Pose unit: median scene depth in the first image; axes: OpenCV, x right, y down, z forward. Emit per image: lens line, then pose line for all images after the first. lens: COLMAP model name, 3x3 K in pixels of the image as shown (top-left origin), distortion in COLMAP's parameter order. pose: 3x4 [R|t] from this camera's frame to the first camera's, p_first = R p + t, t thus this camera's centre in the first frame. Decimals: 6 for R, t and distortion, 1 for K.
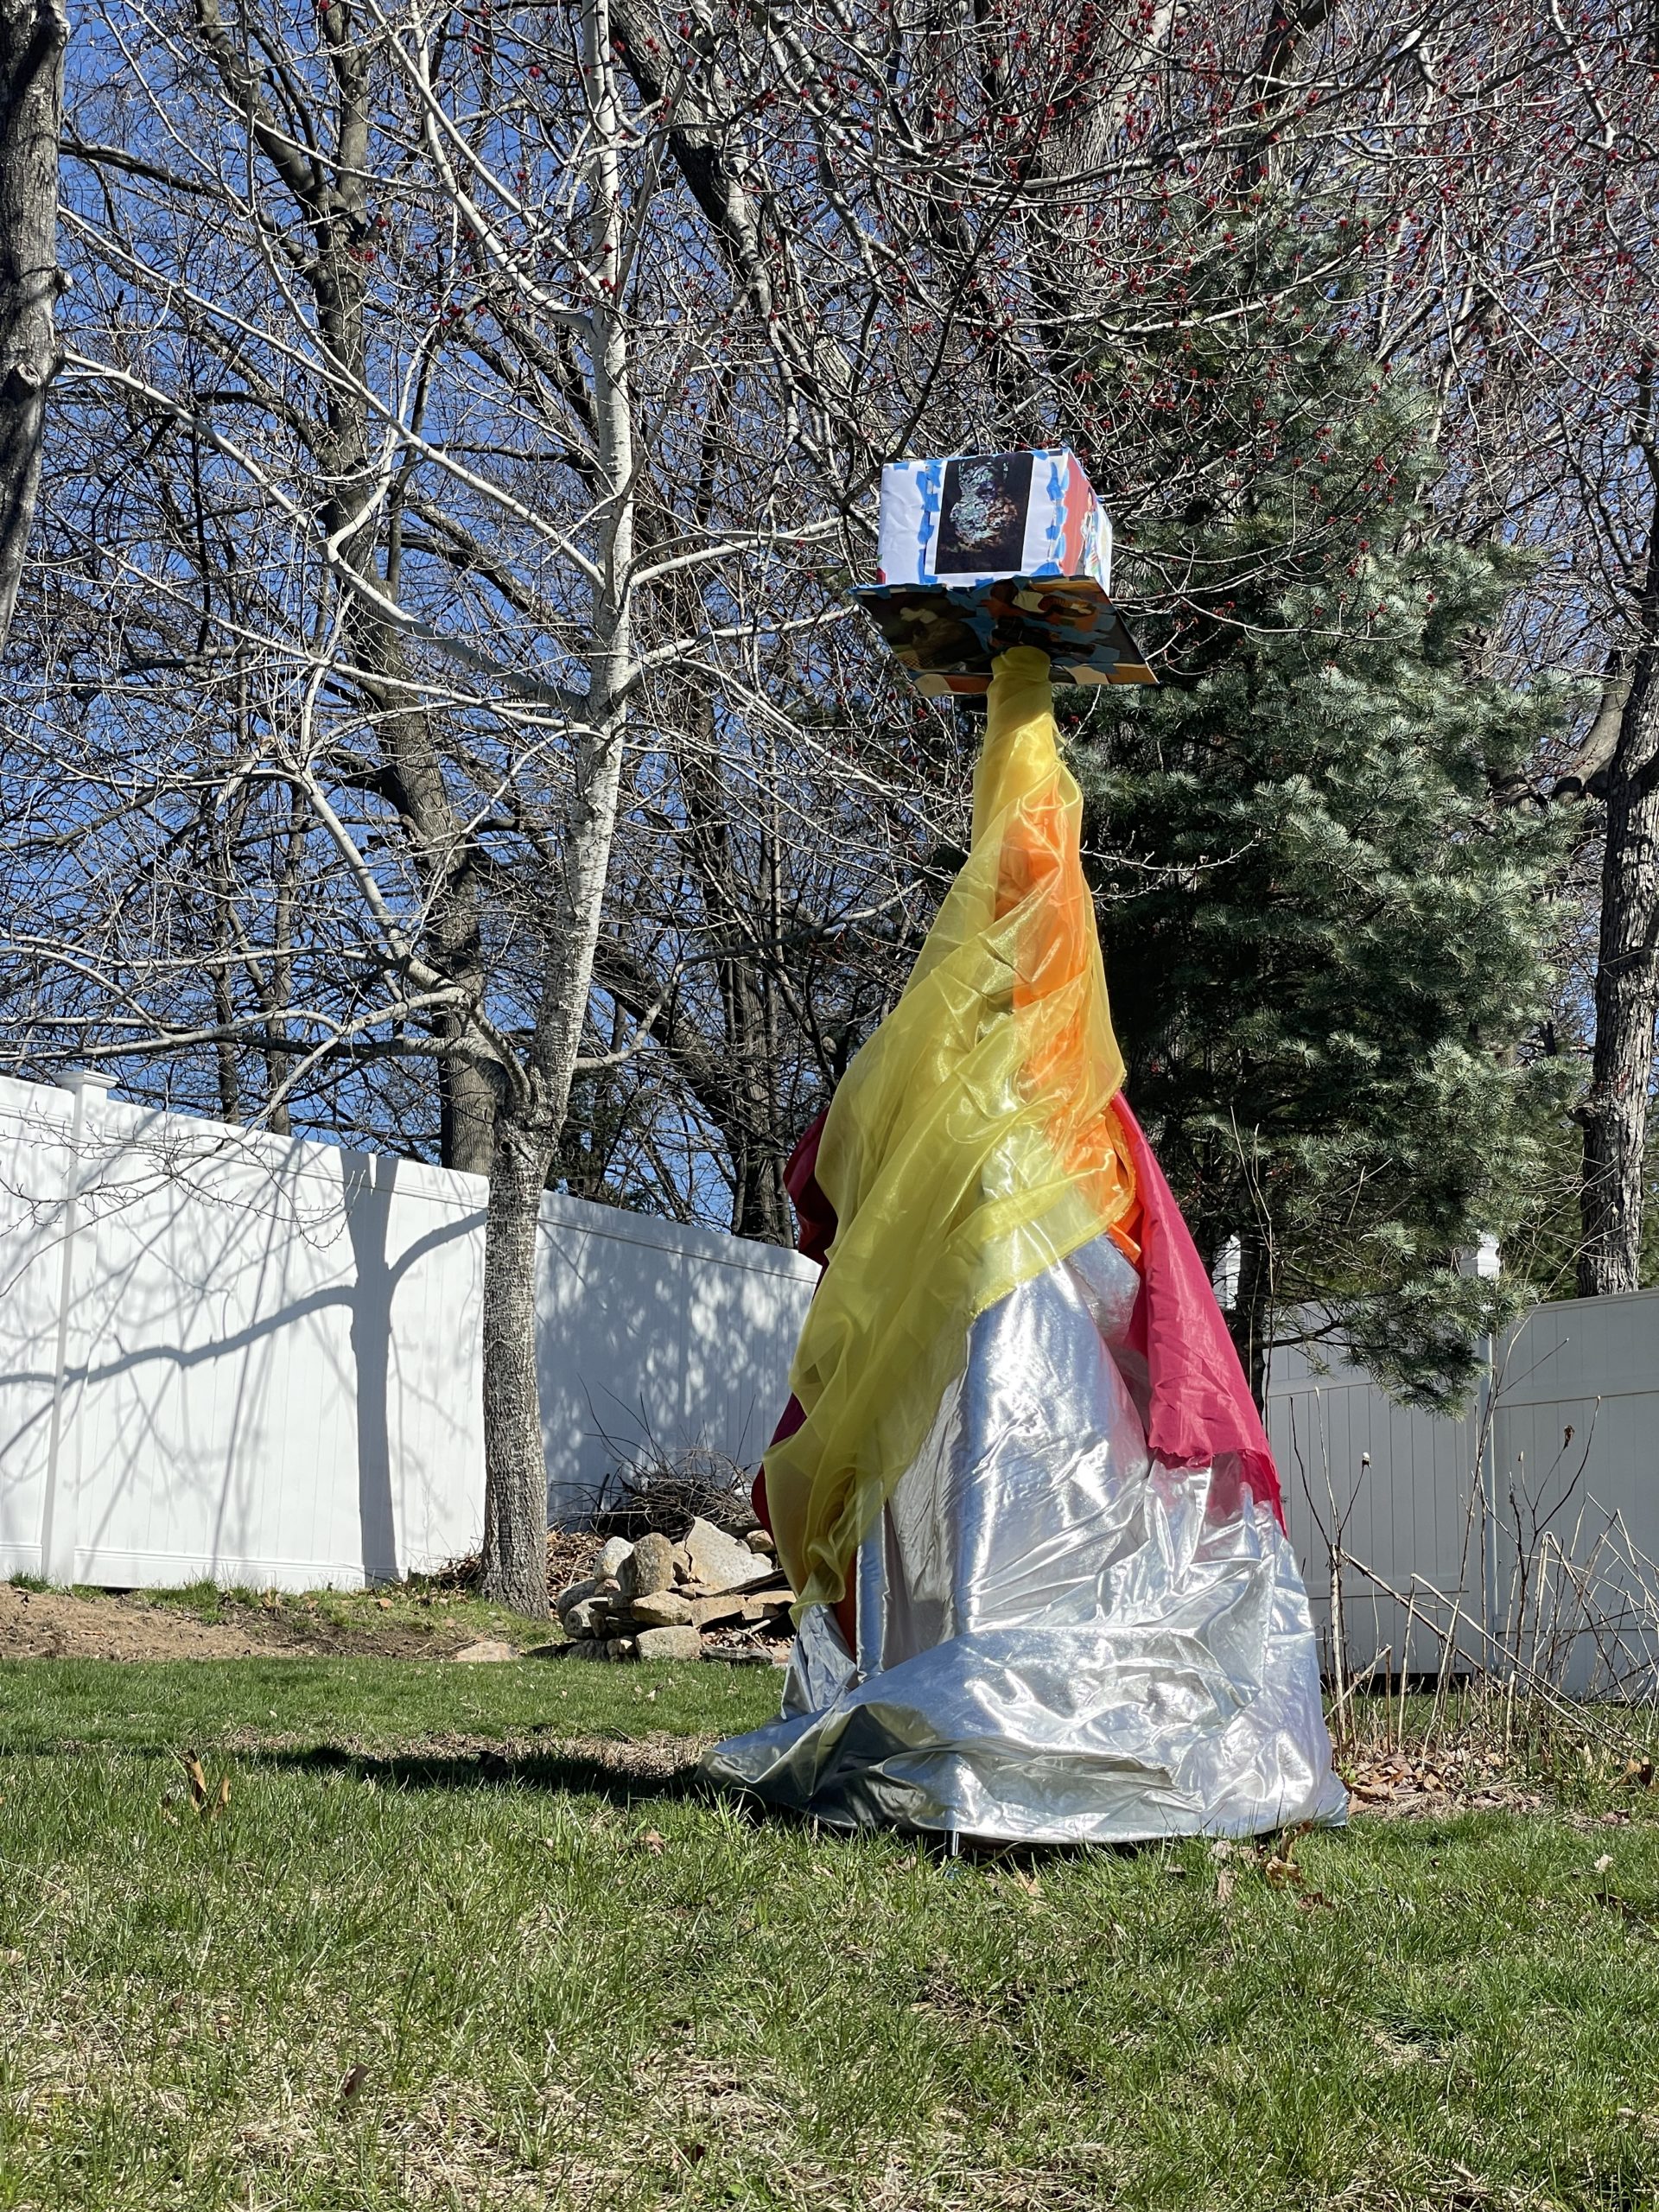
lens RADIAL K [[3356.1, 0, 821.5], [0, 3356.1, 1115.7], [0, 0, 1]] dist [0.095706, 0.000000]
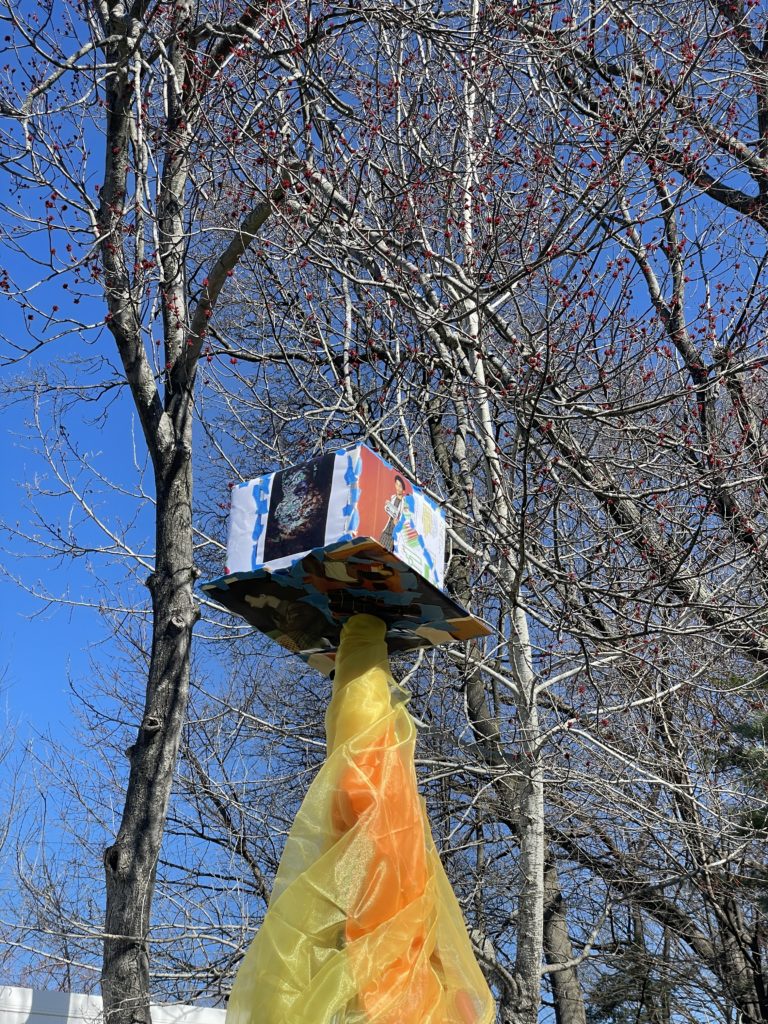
lens RADIAL K [[1553.6, 0, 382.2], [0, 1553.6, 518.7], [0, 0, 1]] dist [0.095706, 0.000000]
pose [[0.961626, -0.161263, -0.221967, 0.078097], [0.090919, 0.950617, -0.296751, -0.004702], [0.258861, 0.265182, 0.928800, 0.202093]]
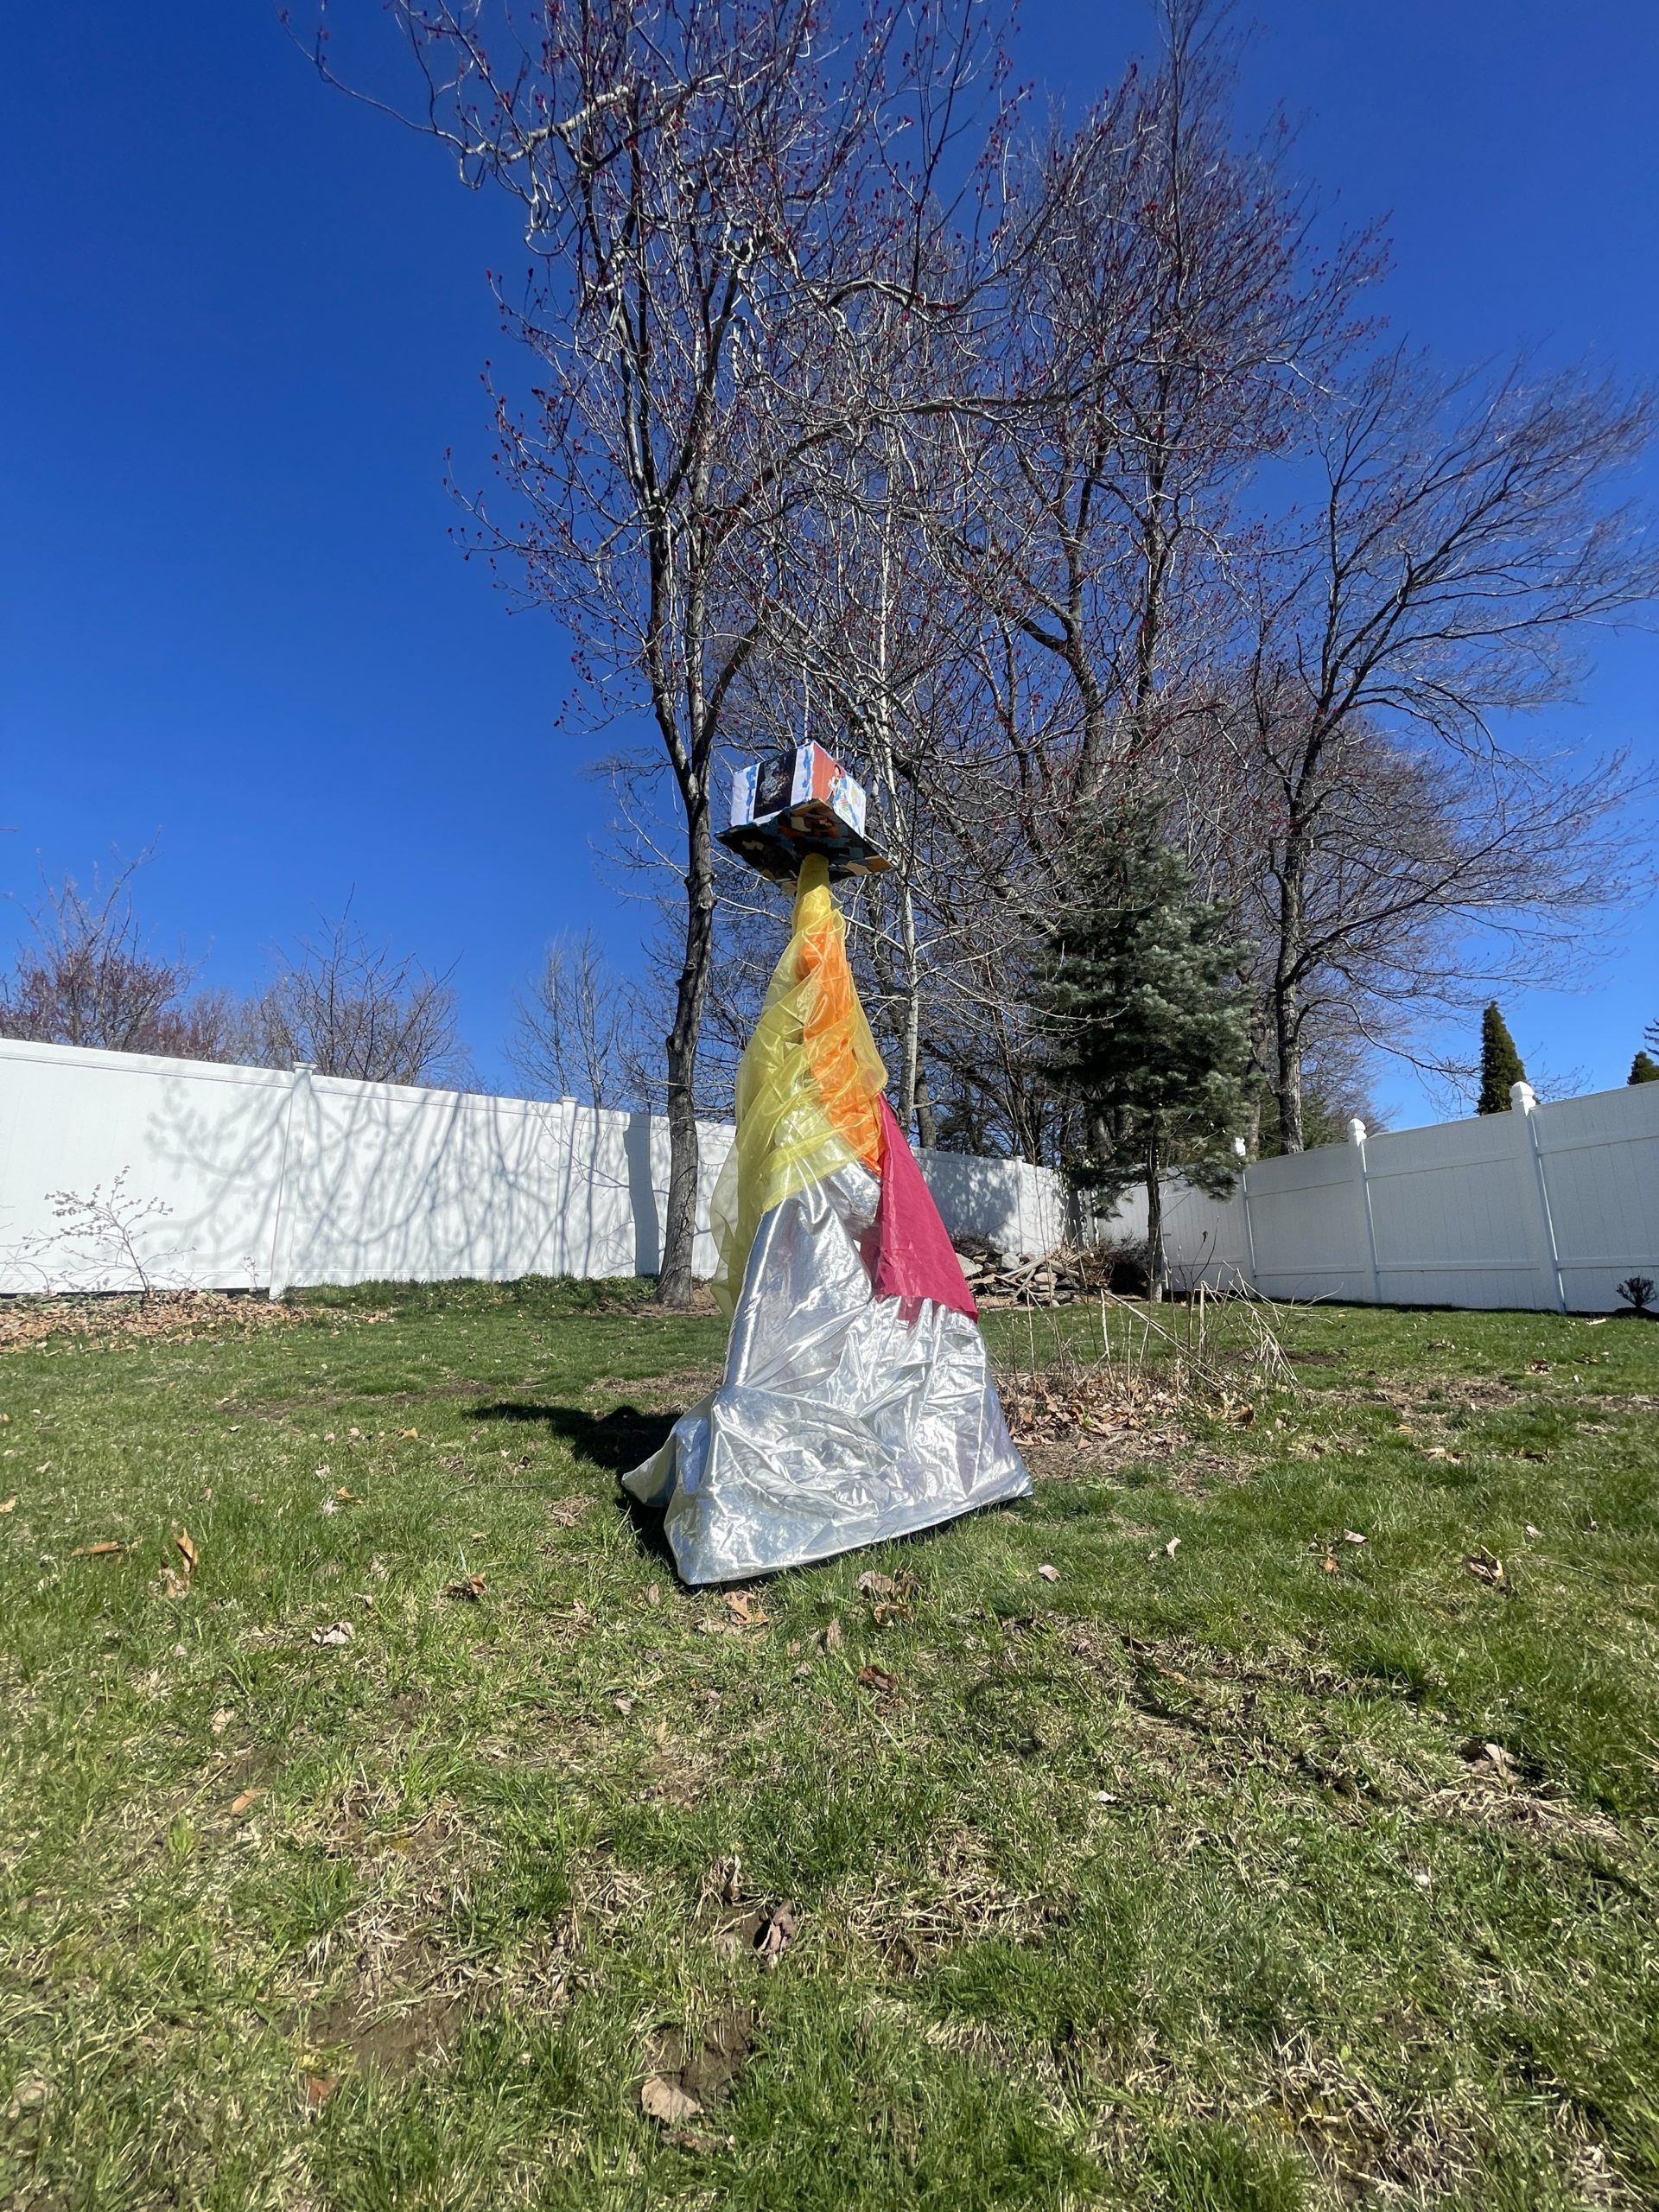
lens RADIAL K [[905.5, 0, 819.5], [0, 905.5, 1100.8], [0, 0, 1]] dist [-0.004642, -0.000155]
pose [[0.961091, -0.091314, -0.260701, 0.075149], [0.083189, 0.995646, -0.042054, 0.008565], [0.263406, 0.018730, 0.964503, 0.208083]]
